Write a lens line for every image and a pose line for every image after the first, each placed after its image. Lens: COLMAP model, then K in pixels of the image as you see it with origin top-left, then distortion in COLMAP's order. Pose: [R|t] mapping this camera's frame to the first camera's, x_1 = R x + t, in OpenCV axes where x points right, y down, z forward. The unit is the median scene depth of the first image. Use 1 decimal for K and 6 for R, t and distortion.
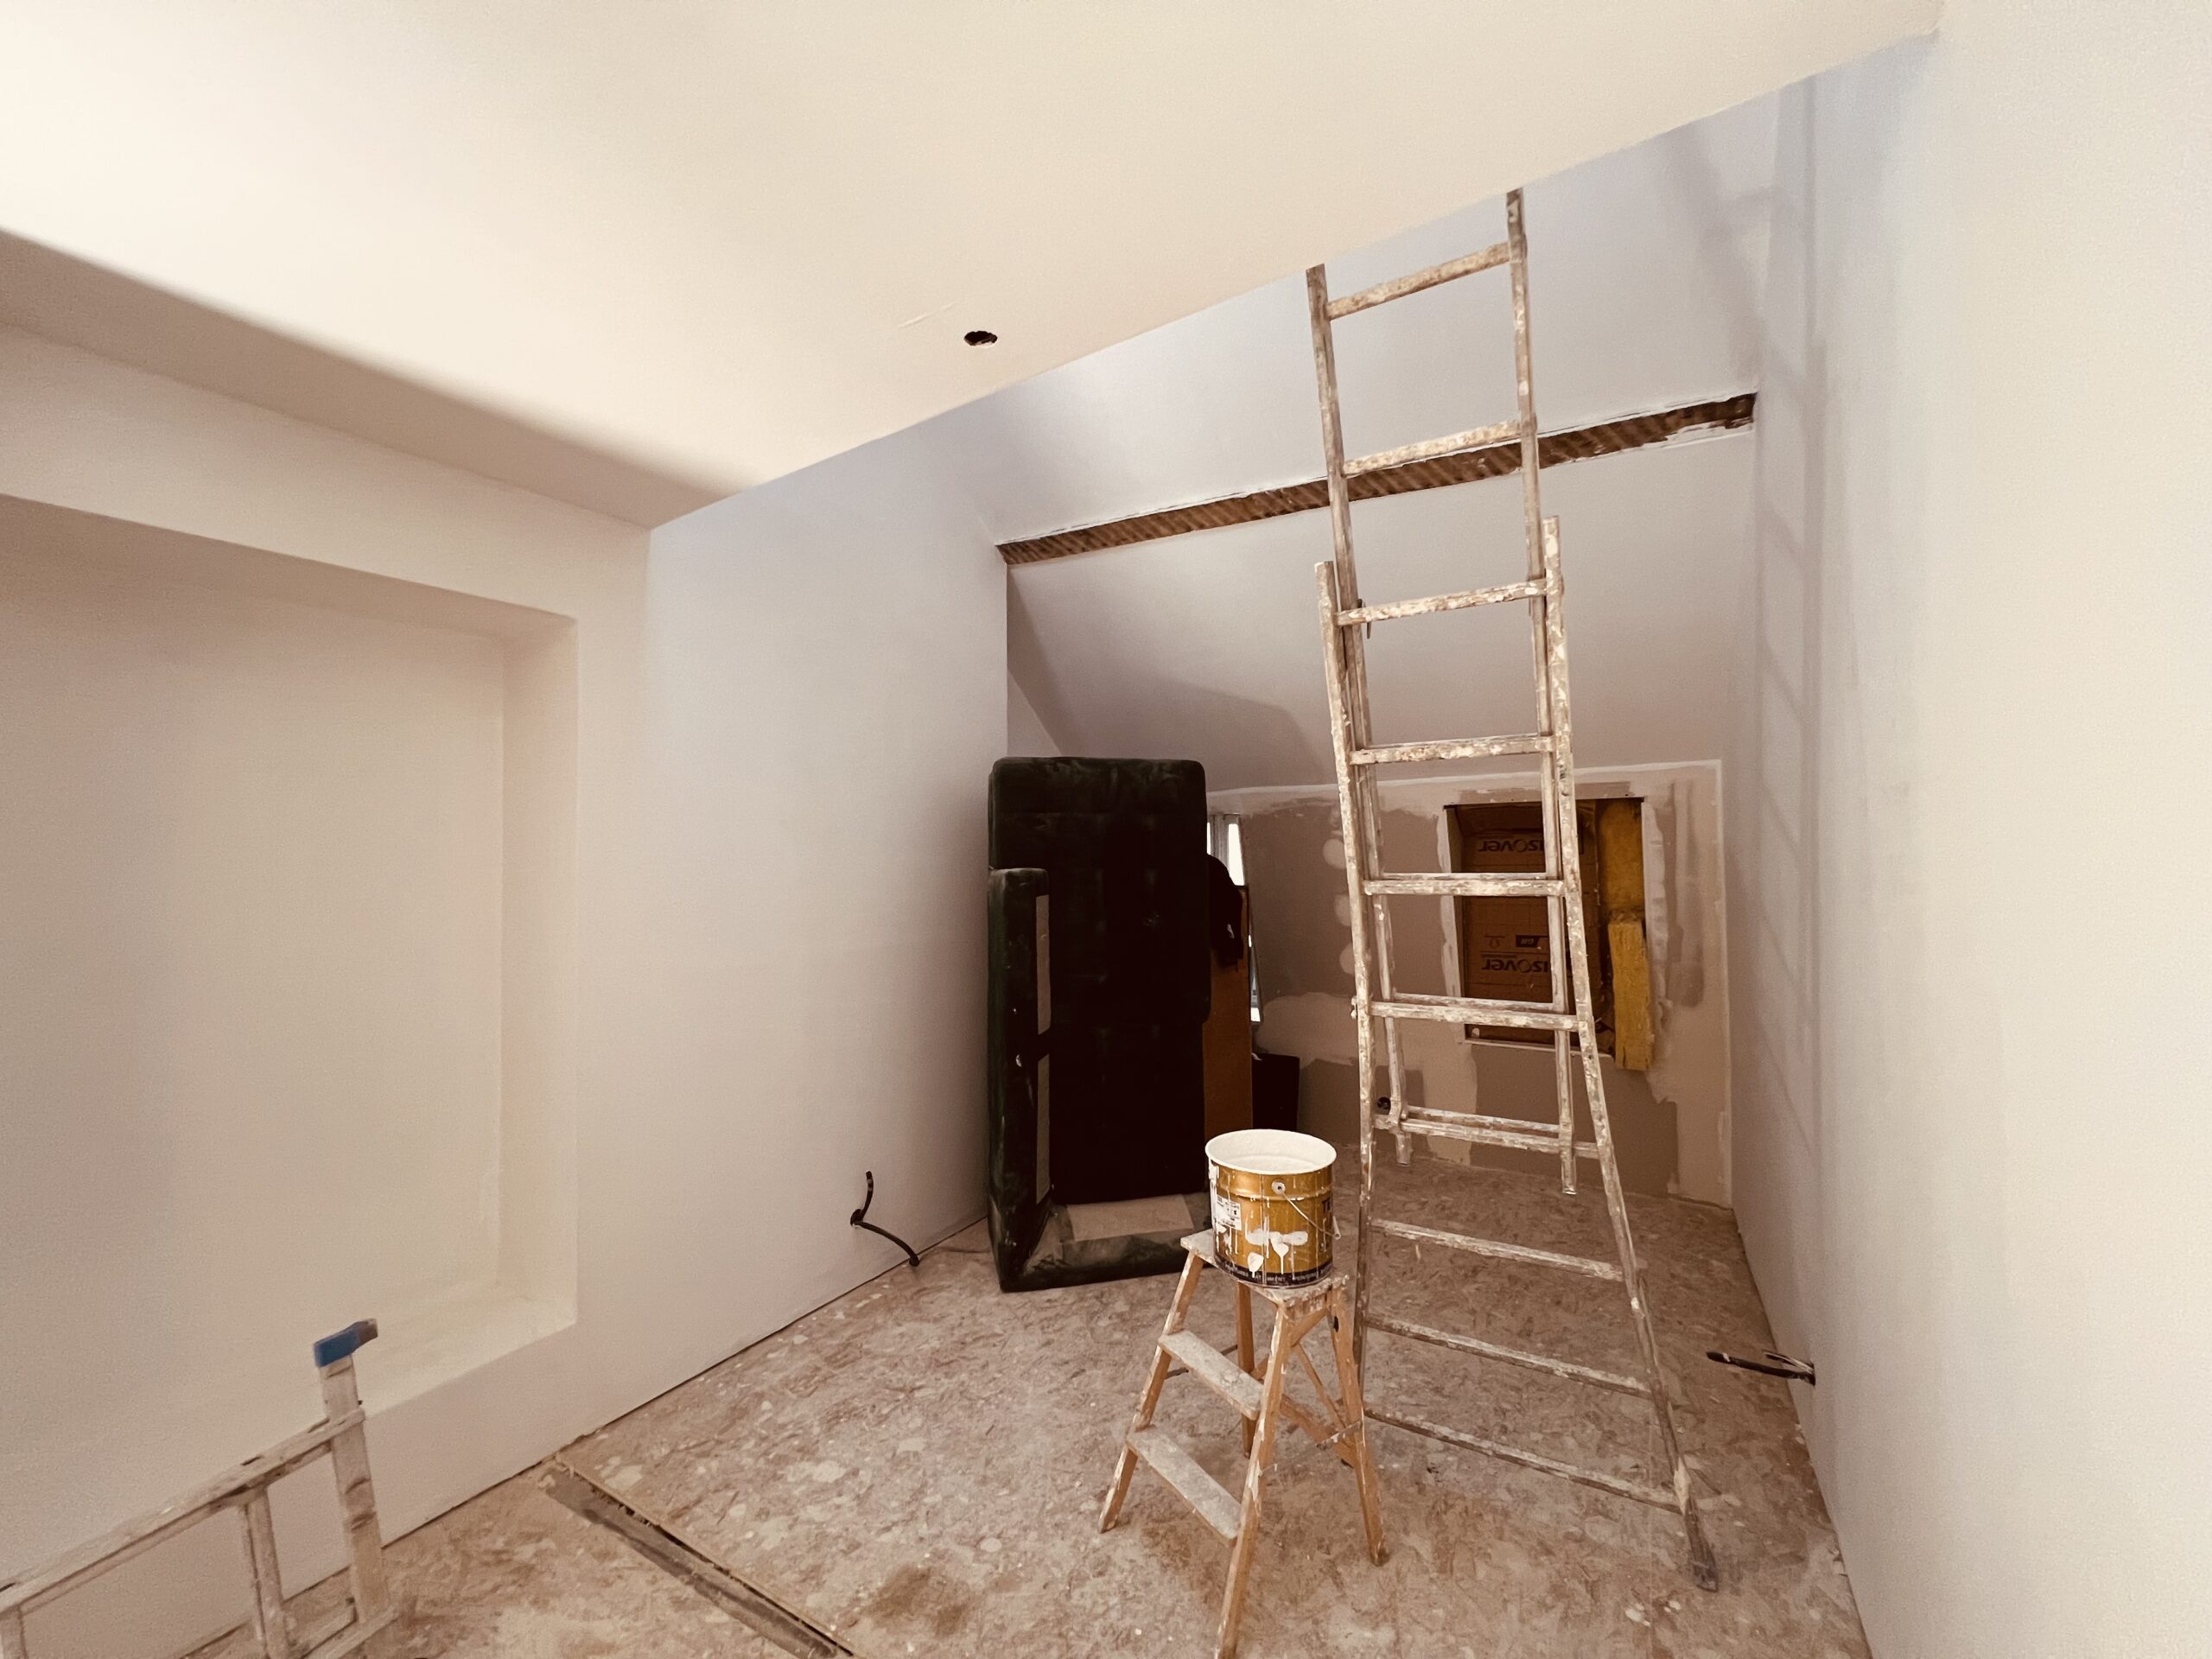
lens RADIAL K [[889.4, 0, 1109.3], [0, 889.4, 837.0], [0, 0, 1]] dist [0.000505, 0.000005]
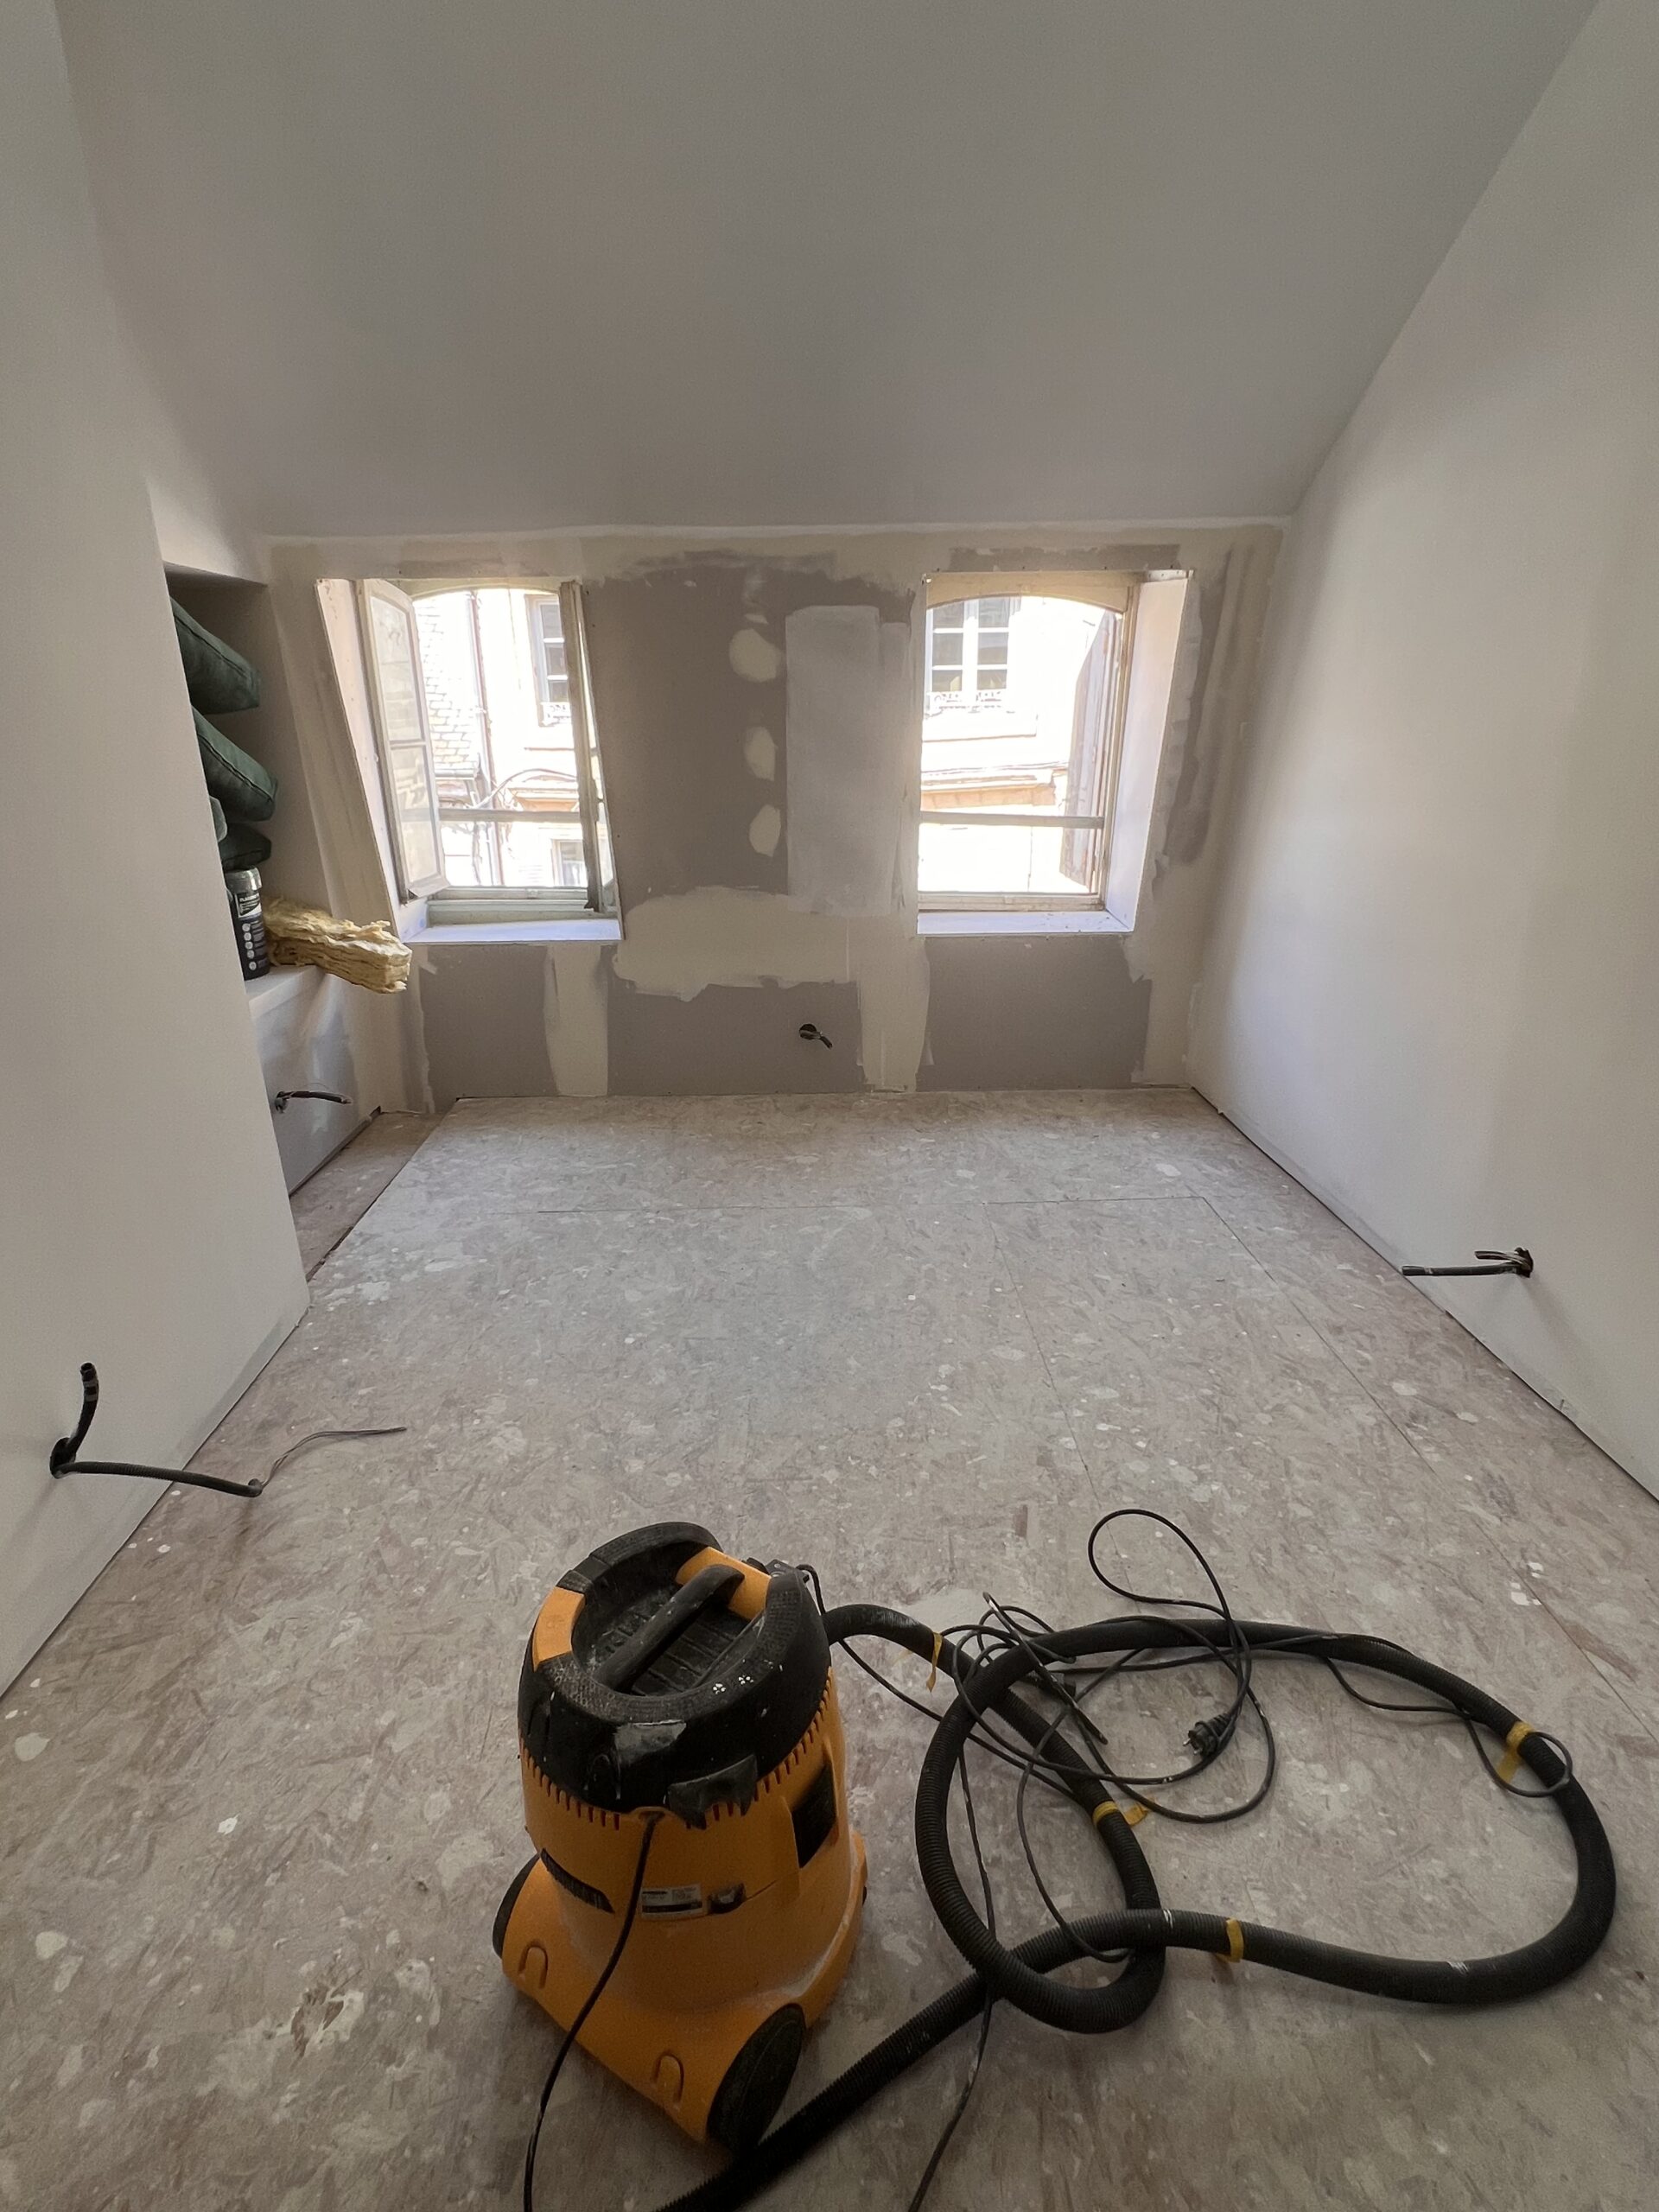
lens RADIAL K [[1089.4, 0, 826.3], [0, 1089.4, 1114.0], [0, 0, 1]] dist [-0.000736, 0.000648]
pose [[0.831239, -0.193135, 0.521288, -0.241025], [-0.011054, 0.931783, 0.362848, 0.062405], [-0.555805, -0.307375, 0.772399, 0.453052]]
